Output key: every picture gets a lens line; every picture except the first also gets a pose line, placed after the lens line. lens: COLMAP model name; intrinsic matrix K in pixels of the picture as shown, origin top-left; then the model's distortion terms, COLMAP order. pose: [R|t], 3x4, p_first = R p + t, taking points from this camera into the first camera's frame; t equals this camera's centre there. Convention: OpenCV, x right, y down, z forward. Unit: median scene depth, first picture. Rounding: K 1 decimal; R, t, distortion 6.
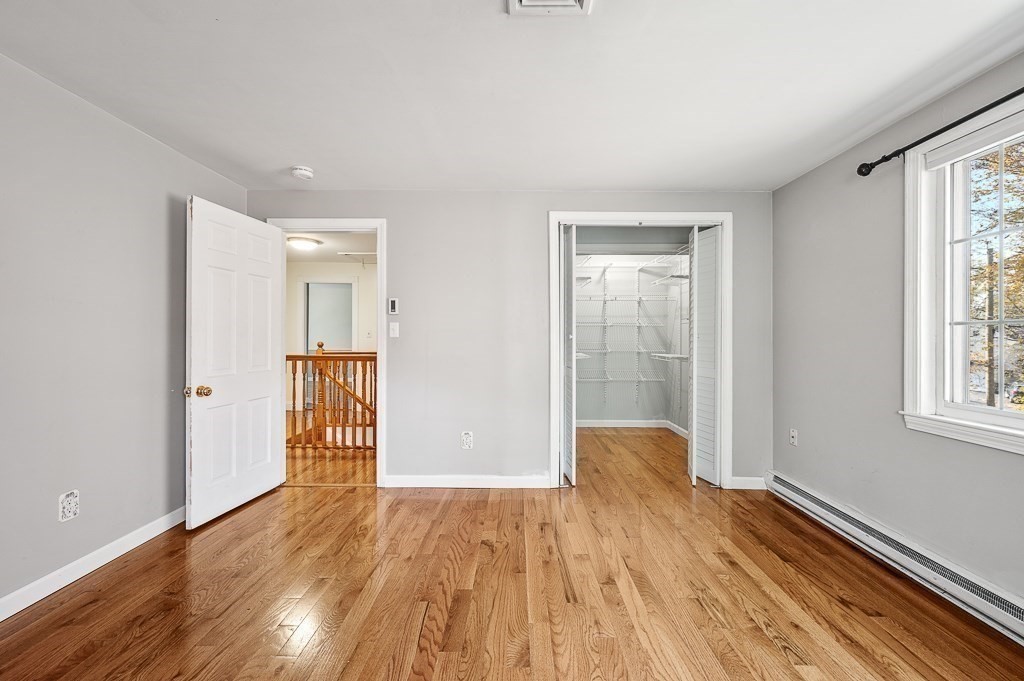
lens RADIAL K [[433.1, 0, 520.0], [0, 433.1, 339.0], [0, 0, 1]] dist [0.002954, -0.000652]
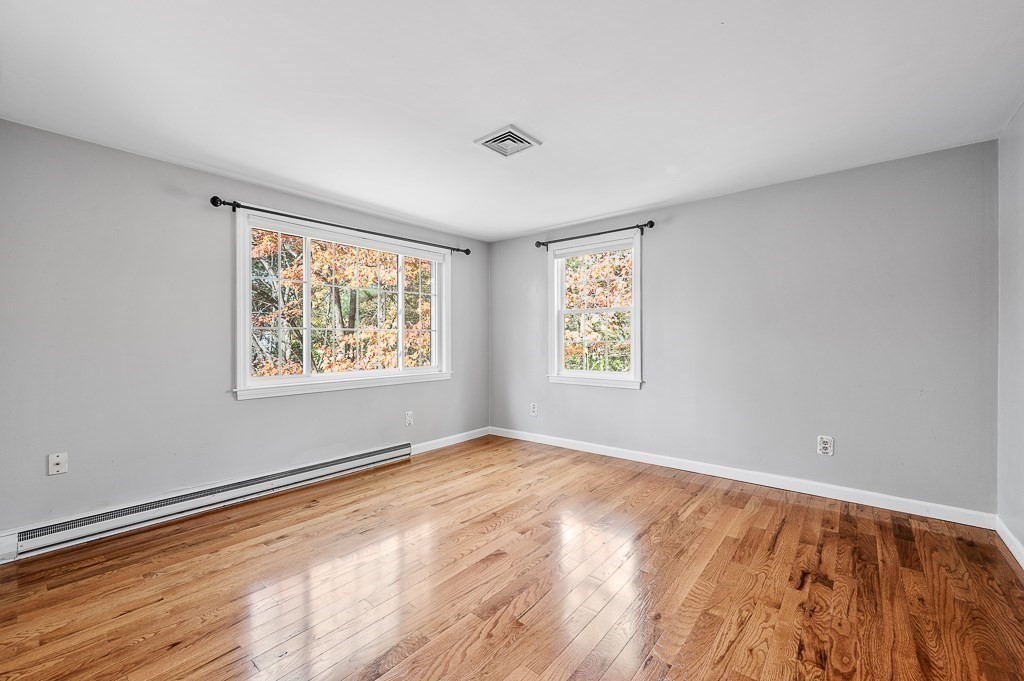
lens RADIAL K [[433.1, 0, 514.1], [0, 433.1, 335.8], [0, 0, 1]] dist [0.002954, -0.000652]
pose [[-0.779494, 0.000557, 0.626410, -0.704337], [0.001330, 0.999999, 0.000766, -0.005417], [-0.626409, 0.001430, -0.779494, 1.544802]]
